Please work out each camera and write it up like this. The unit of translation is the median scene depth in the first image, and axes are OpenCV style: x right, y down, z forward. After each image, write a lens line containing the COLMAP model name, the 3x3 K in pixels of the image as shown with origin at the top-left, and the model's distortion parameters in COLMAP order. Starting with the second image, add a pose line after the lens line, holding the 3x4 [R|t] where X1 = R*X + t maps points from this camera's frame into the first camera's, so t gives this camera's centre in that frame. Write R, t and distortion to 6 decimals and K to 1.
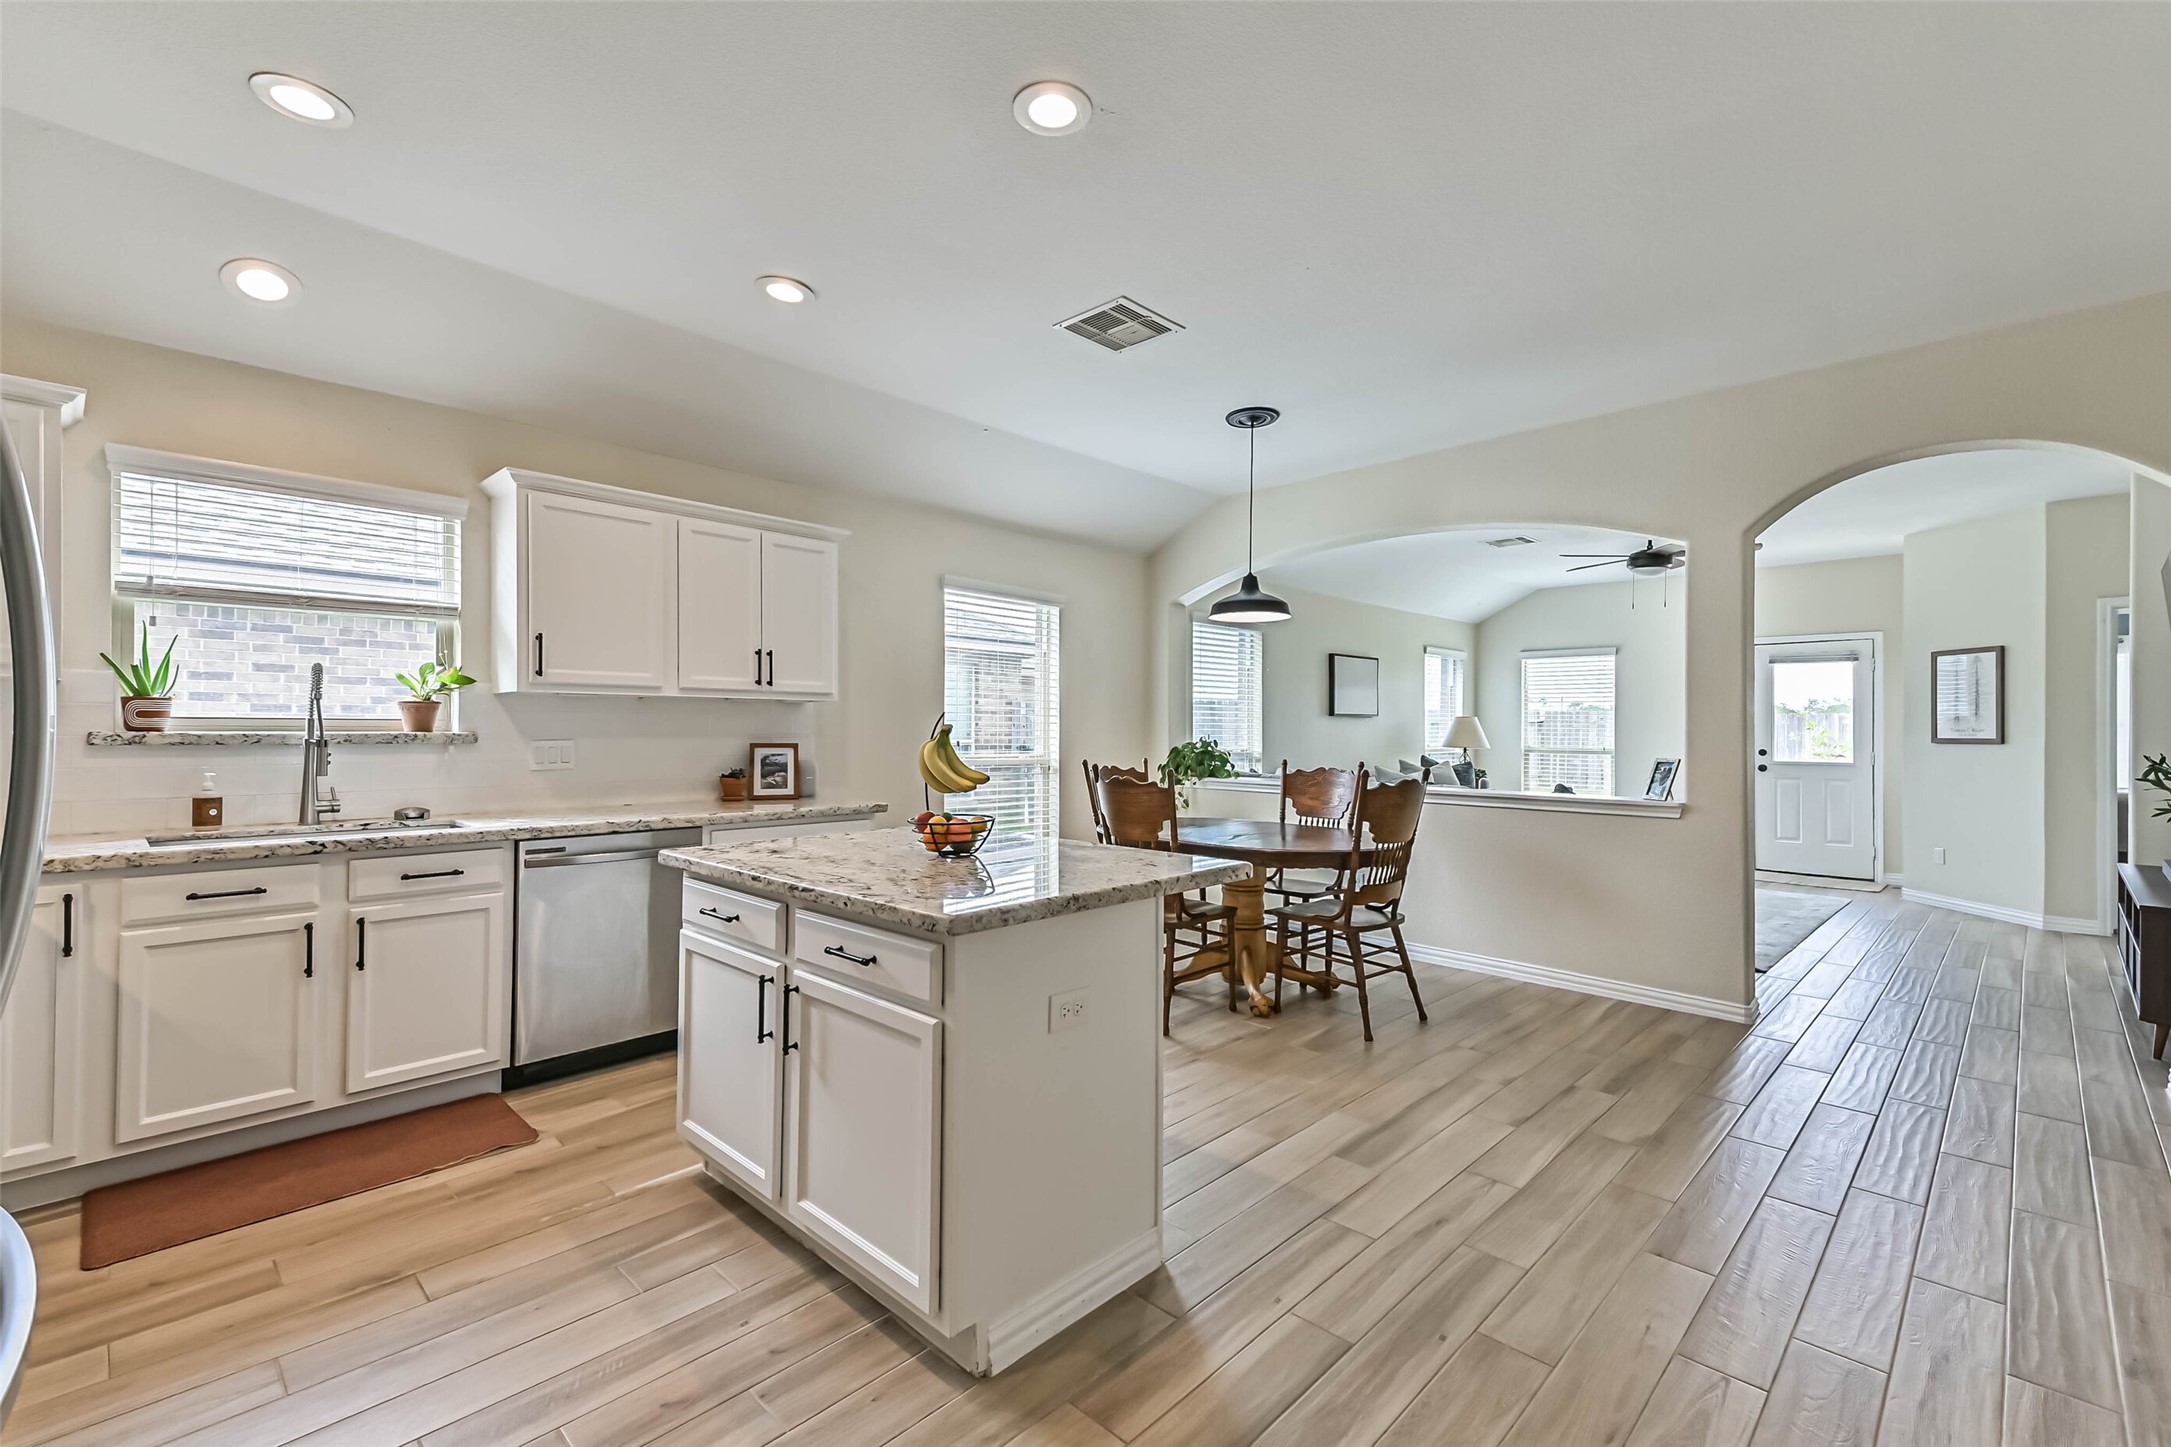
lens RADIAL K [[970.0, 0, 1149.9], [0, 970.0, 728.1], [0, 0, 1]] dist [0.024470, -0.004572]
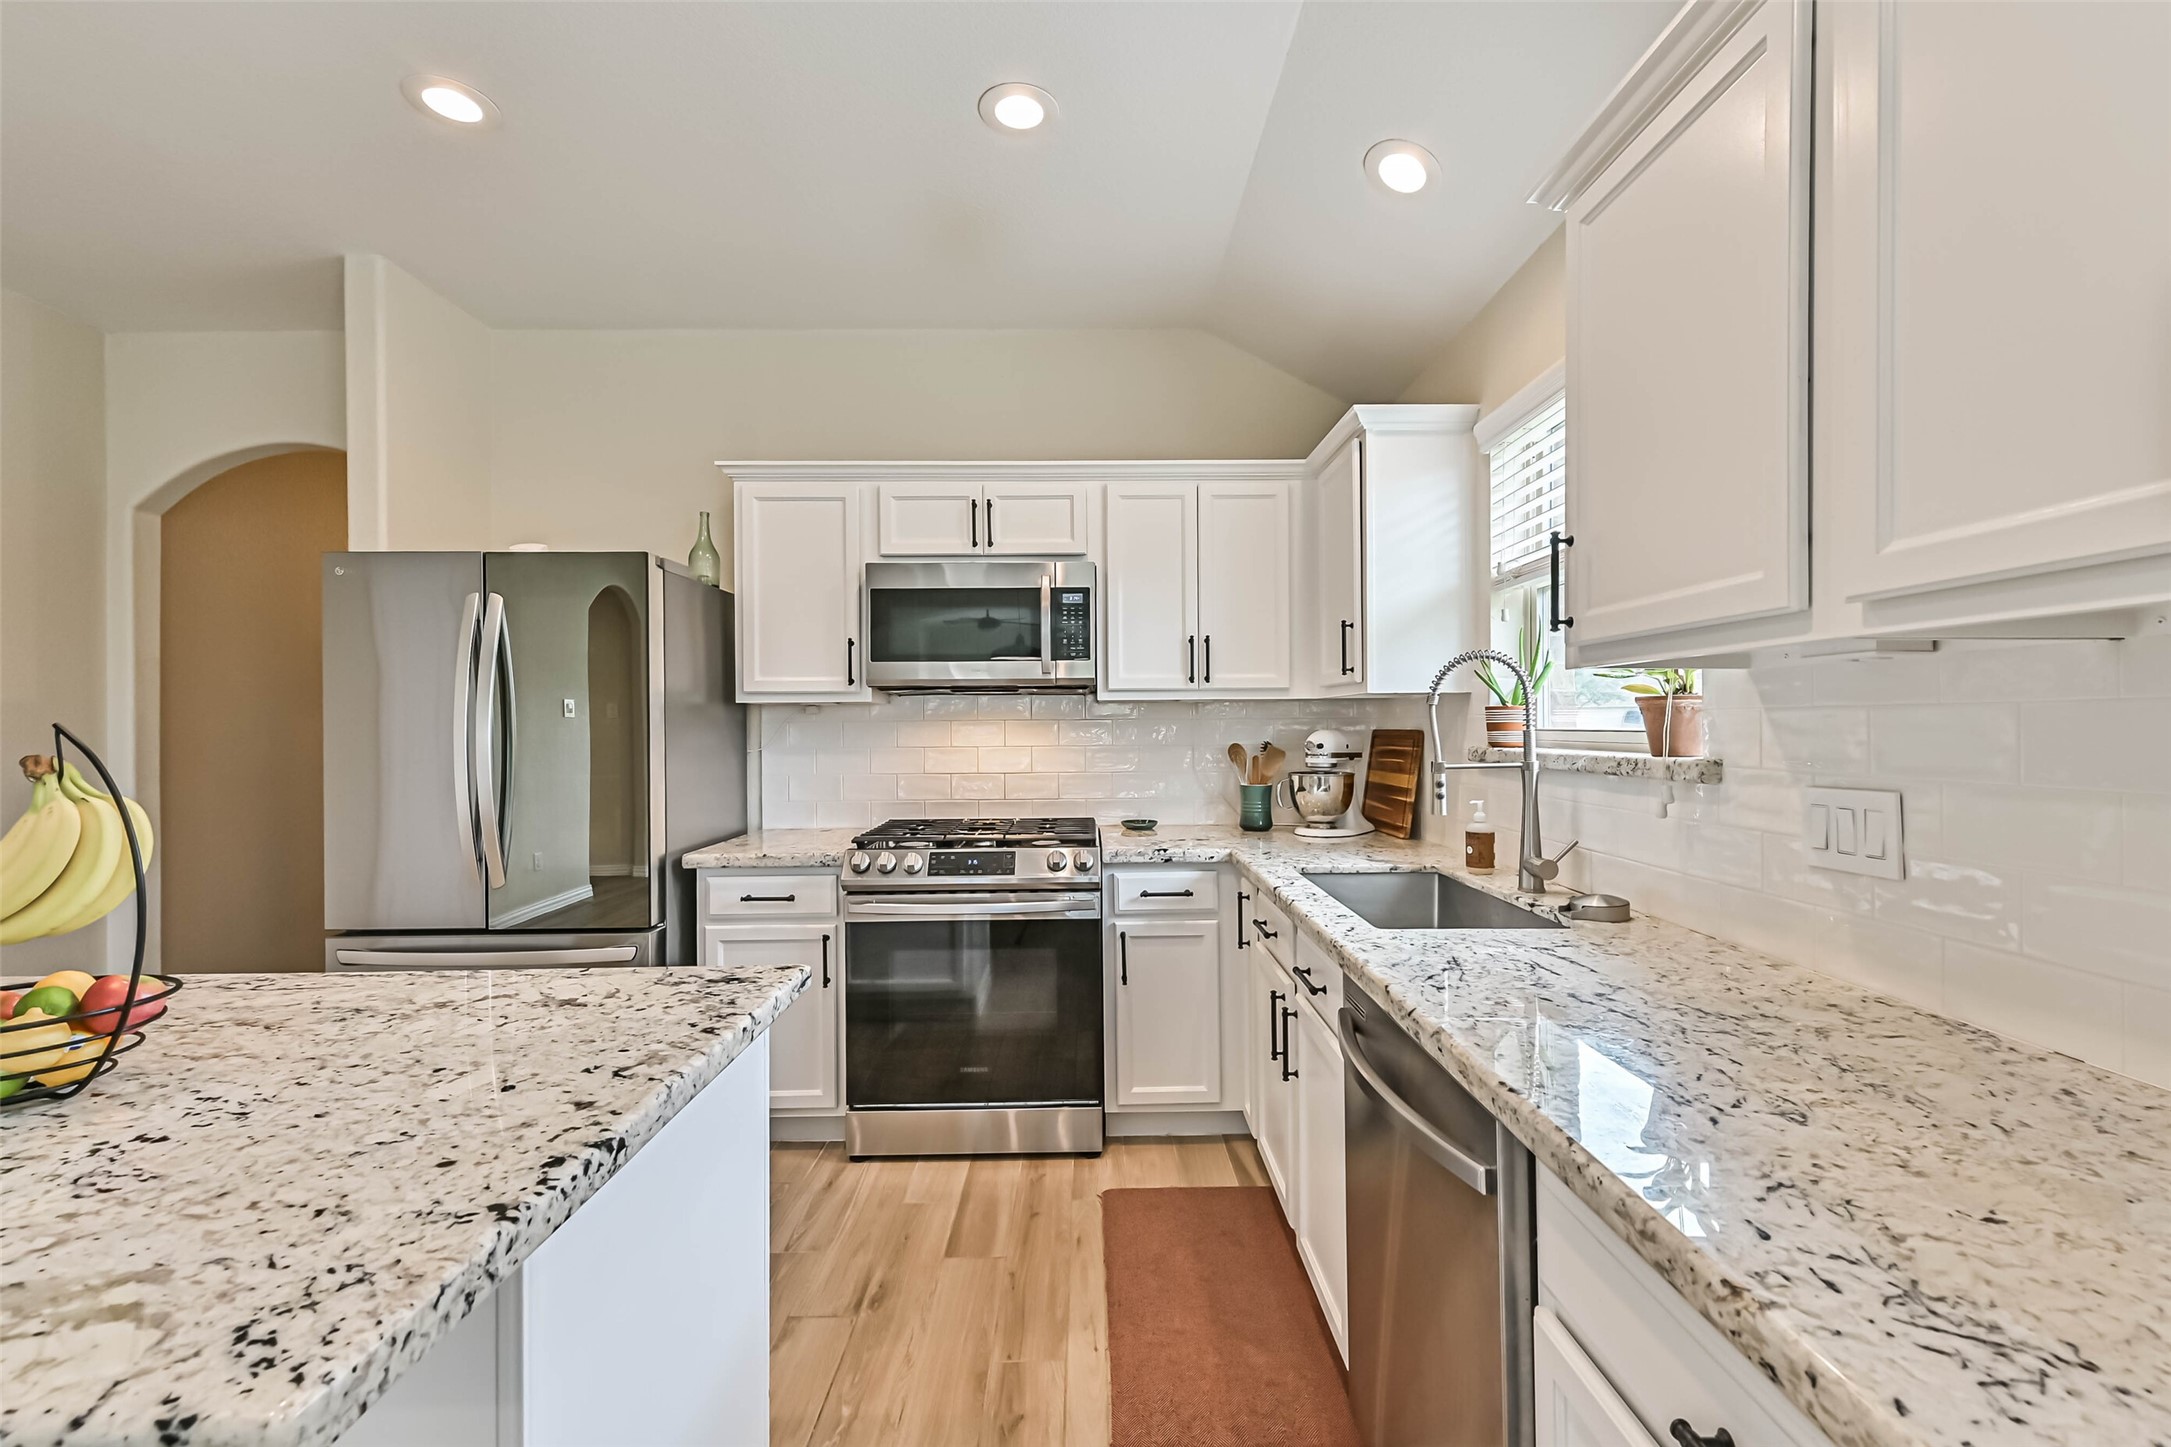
lens RADIAL K [[908.0, 0, 1090.4], [0, 908.0, 725.8], [0, 0, 1]] dist [0.004128, 0.000125]
pose [[-0.738082, -0.004158, -0.674698, -0.215824], [-0.003980, 0.999990, -0.001808, -0.011121], [0.674699, 0.001351, -0.738092, 1.224985]]
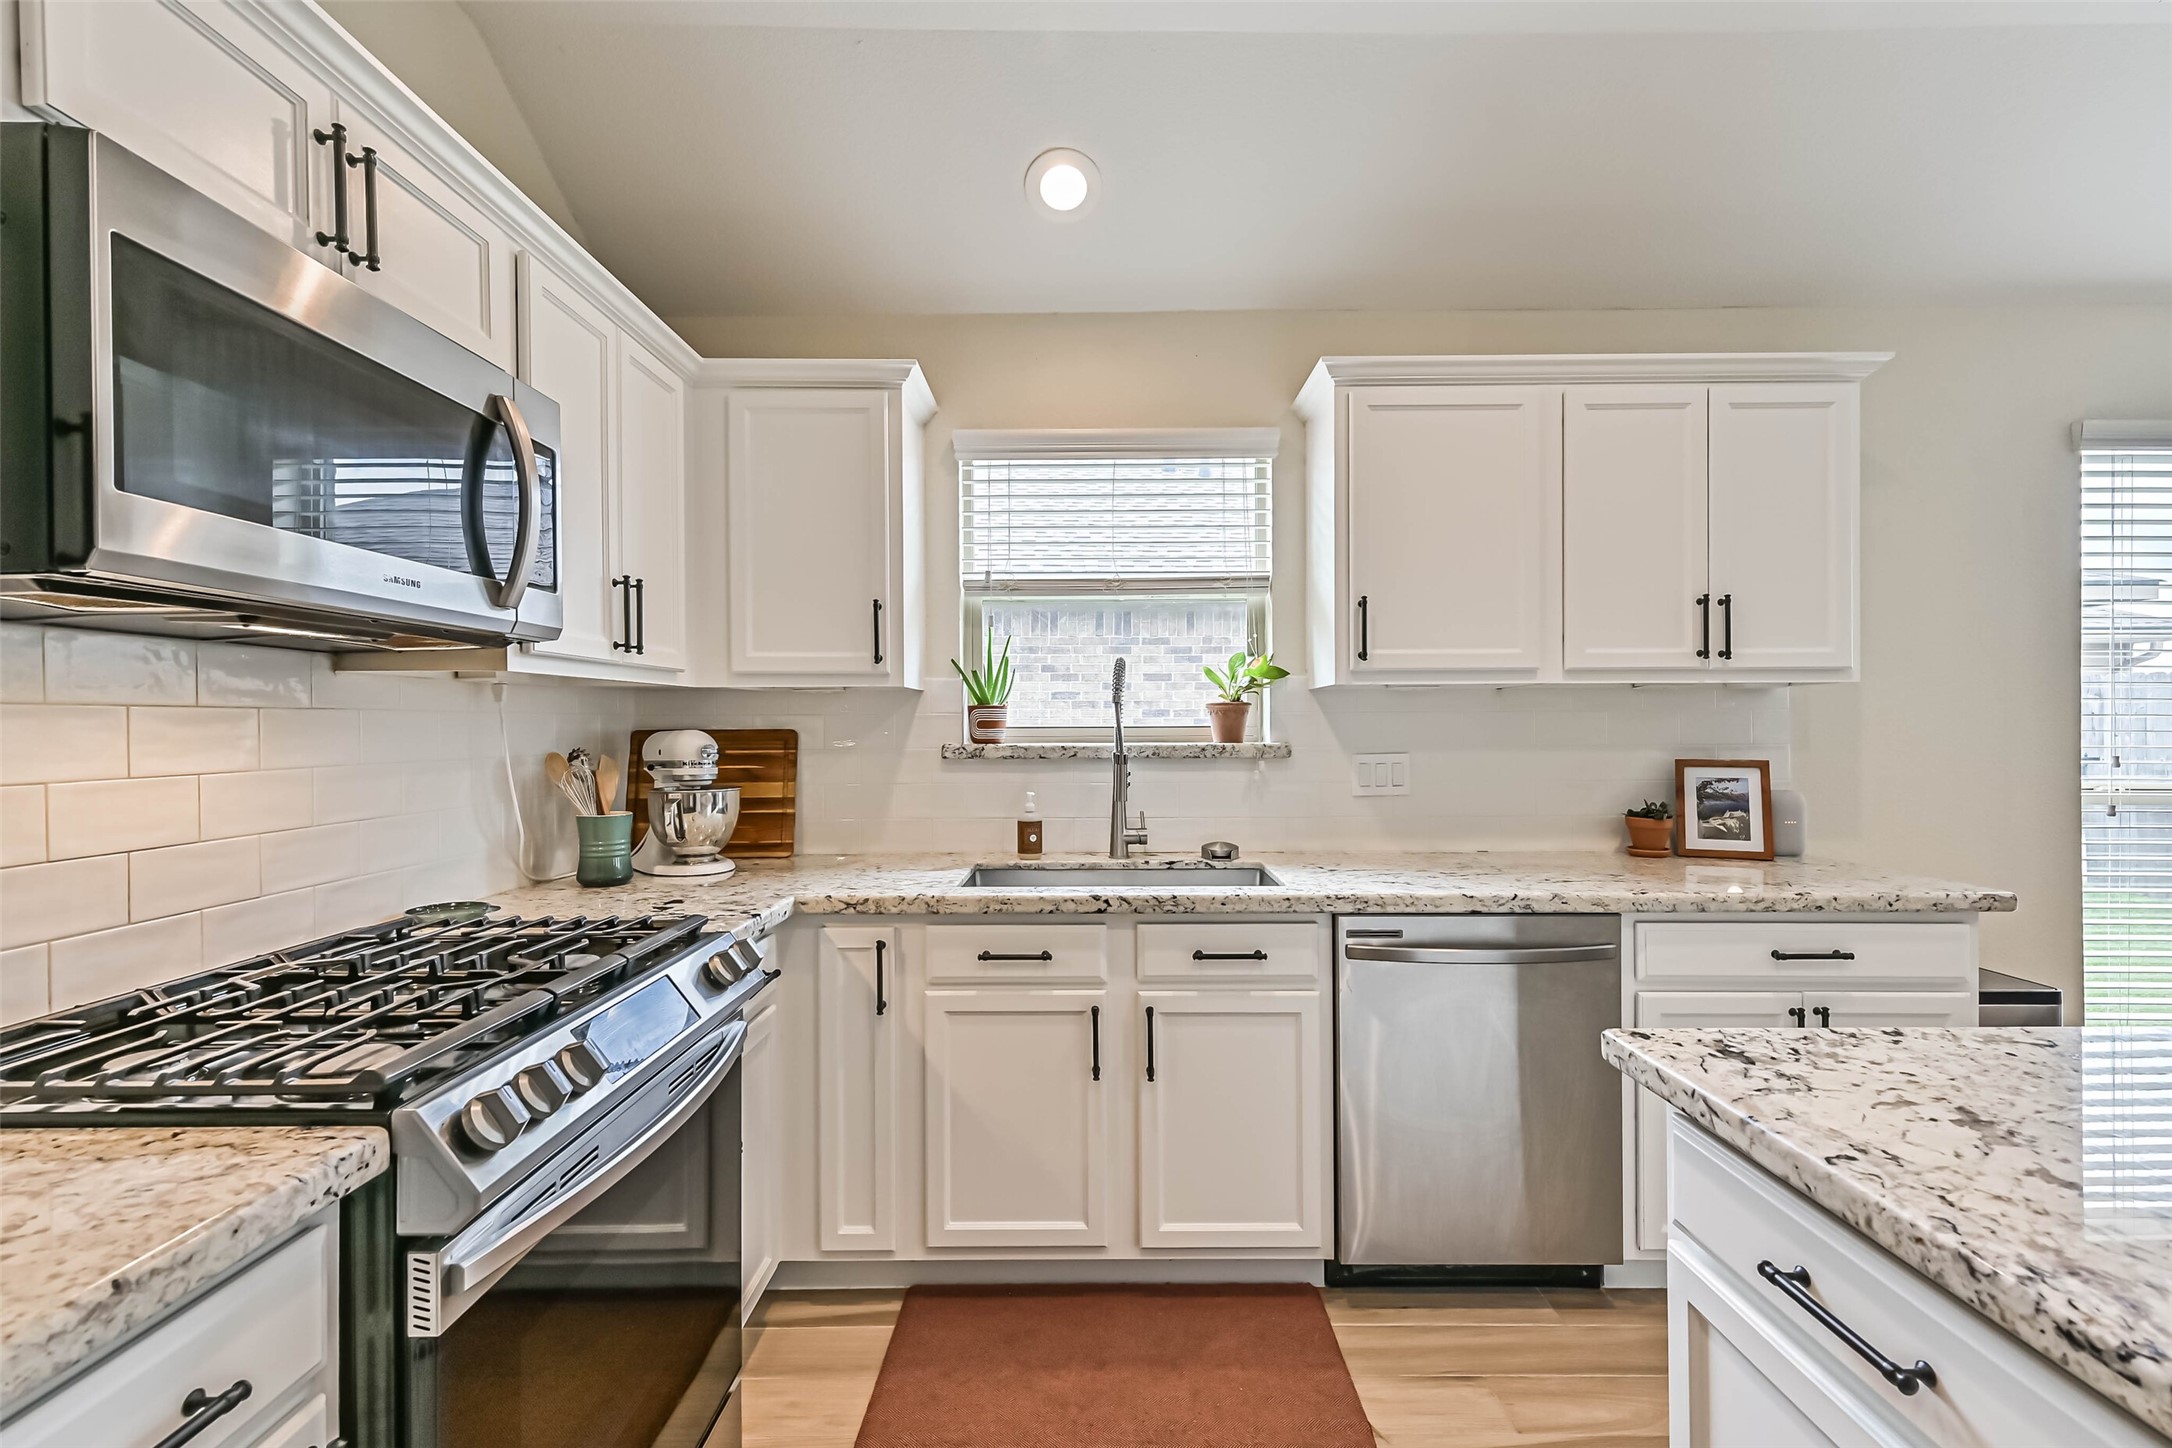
lens RADIAL K [[970.5, 0, 1086.1], [0, 970.5, 727.2], [0, 0, 1]] dist [0.024470, -0.004572]
pose [[0.664798, -0.007922, -0.746981, -0.268205], [0.008990, 0.999956, -0.002603, -0.007722], [0.746969, -0.004985, 0.664840, 0.439847]]
